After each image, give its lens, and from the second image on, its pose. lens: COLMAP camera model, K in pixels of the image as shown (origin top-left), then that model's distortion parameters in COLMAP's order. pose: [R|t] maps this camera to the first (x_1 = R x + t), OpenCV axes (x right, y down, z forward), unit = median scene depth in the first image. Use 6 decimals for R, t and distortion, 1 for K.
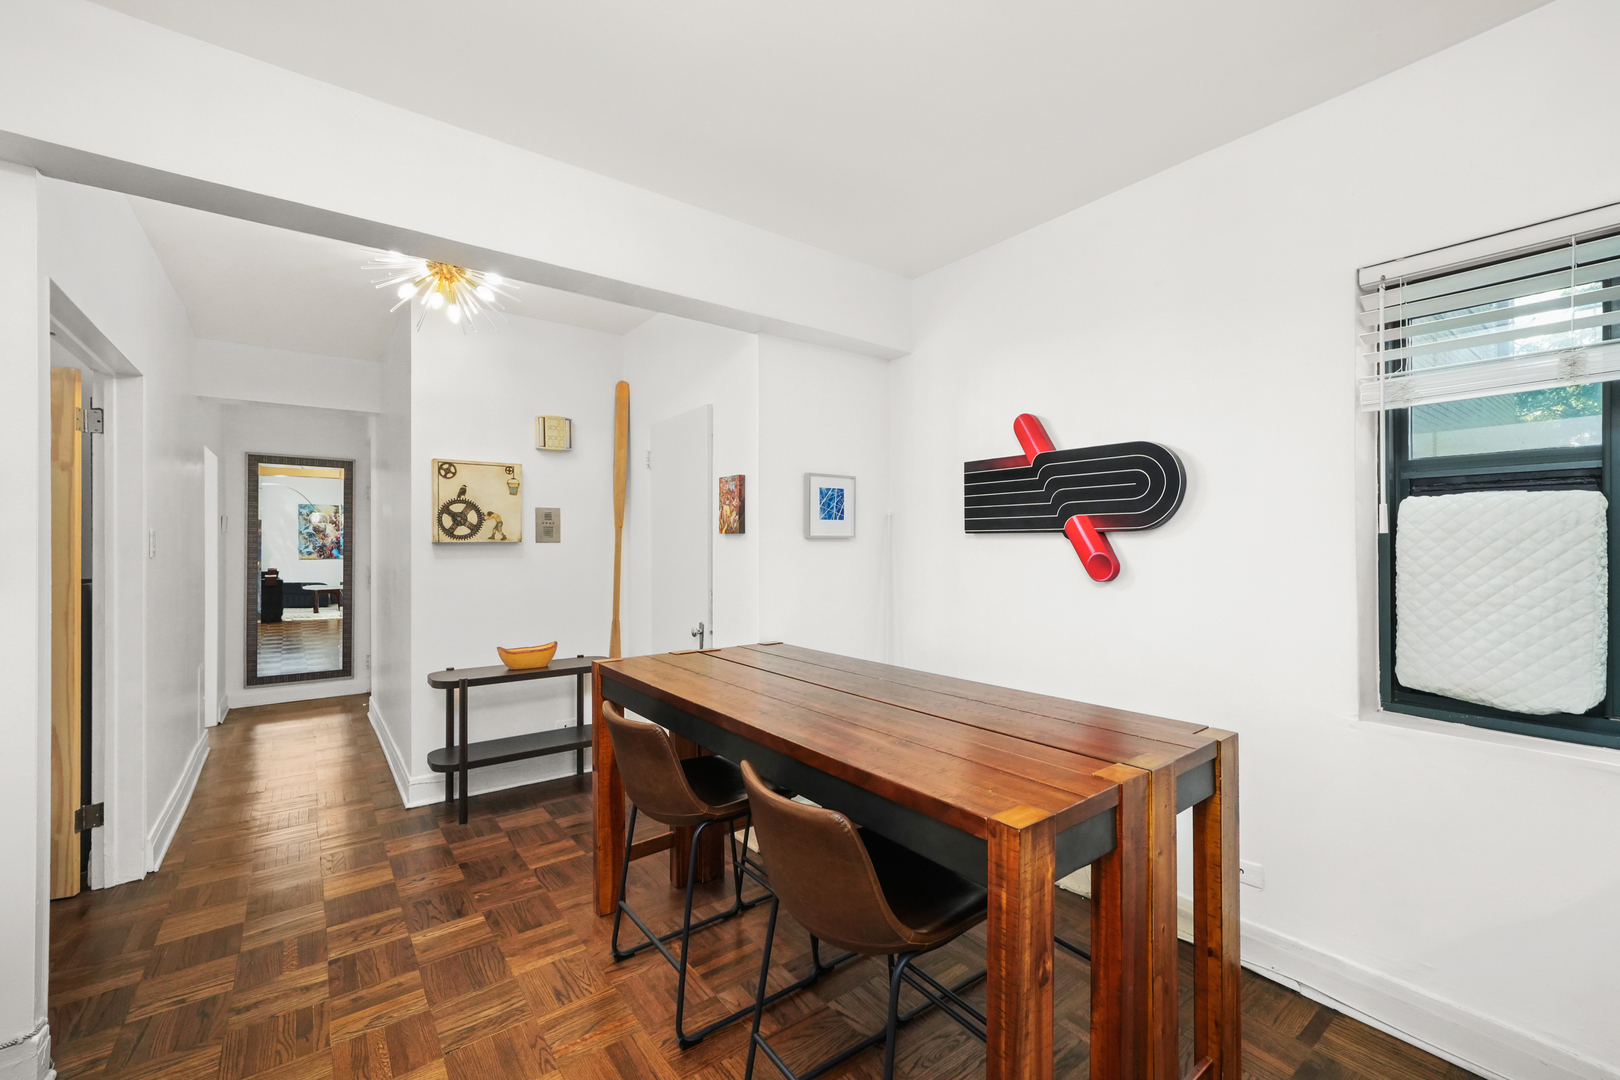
lens RADIAL K [[669.9, 0, 809.1], [0, 669.9, 541.9], [0, 0, 1]] dist [0.000677, 0.000943]
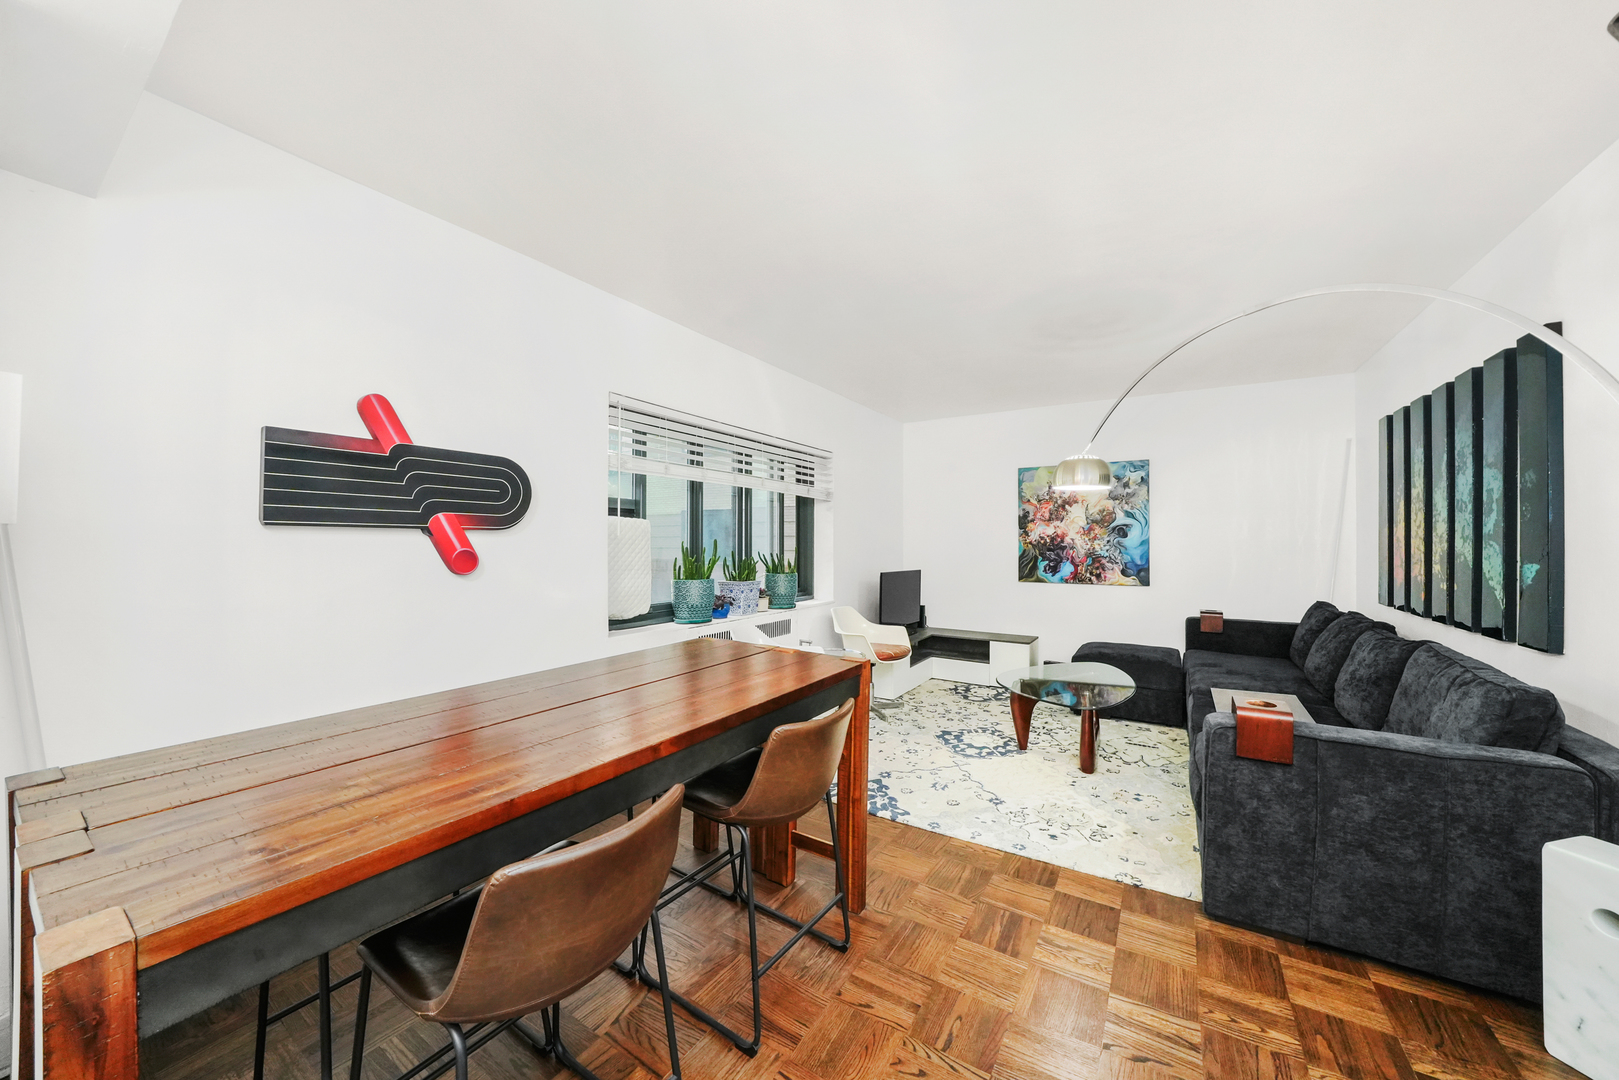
lens RADIAL K [[569.6, 0, 811.4], [0, 569.6, 536.2], [0, 0, 1]] dist [-0.019676, 0.000114]
pose [[-0.354590, 0.010973, 0.934958, -0.506200], [-0.005028, 0.999894, -0.013642, 0.004096], [-0.935008, -0.009539, -0.354497, 0.631301]]
